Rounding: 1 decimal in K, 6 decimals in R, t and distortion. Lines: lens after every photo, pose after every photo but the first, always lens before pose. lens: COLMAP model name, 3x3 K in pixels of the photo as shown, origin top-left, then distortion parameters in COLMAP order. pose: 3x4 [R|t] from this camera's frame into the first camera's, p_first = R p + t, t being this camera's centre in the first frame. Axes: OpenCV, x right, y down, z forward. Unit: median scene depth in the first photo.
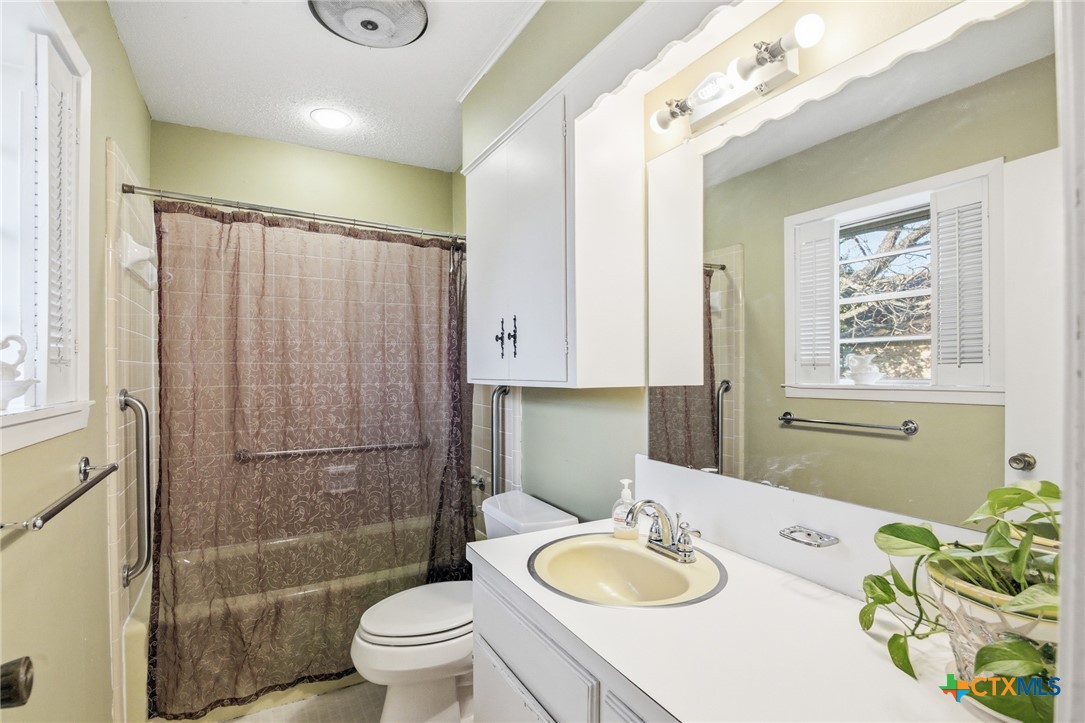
lens RADIAL K [[529.1, 0, 541.1], [0, 529.1, 369.6], [0, 0, 1]] dist [-0.005811, 0.000663]
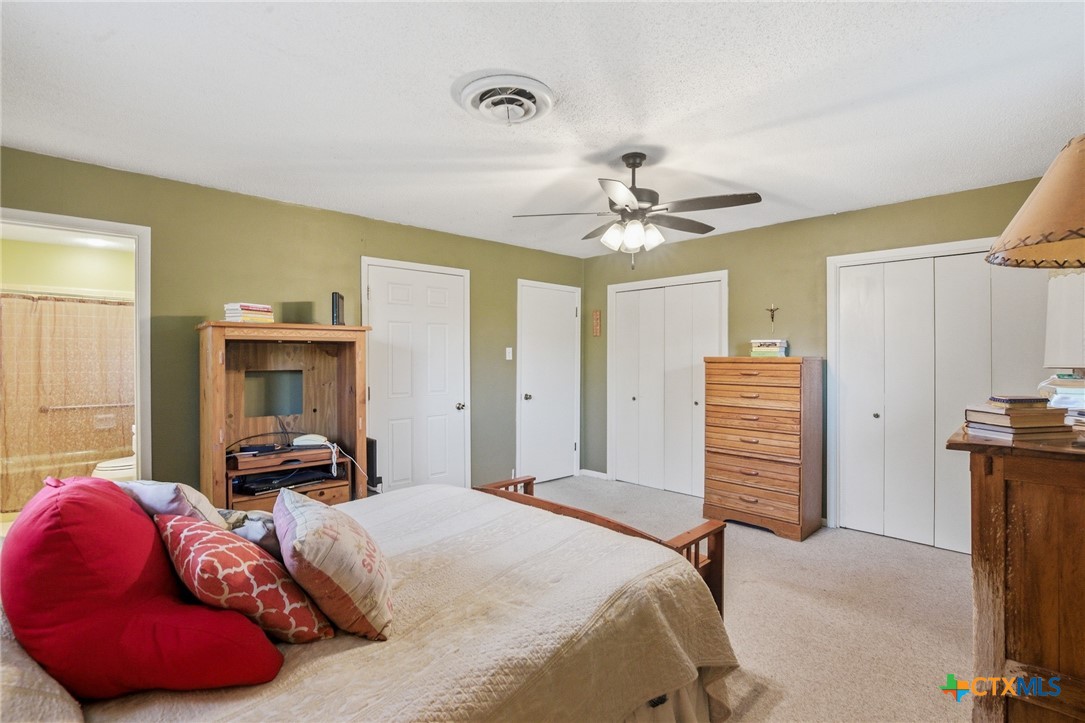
lens RADIAL K [[529.1, 0, 544.6], [0, 529.1, 354.3], [0, 0, 1]] dist [-0.005811, 0.000663]
pose [[0.971803, 0.006908, 0.235695, 0.967577], [-0.005225, 0.999956, -0.007765, -0.039710], [-0.235738, 0.006315, 0.971796, -1.657990]]
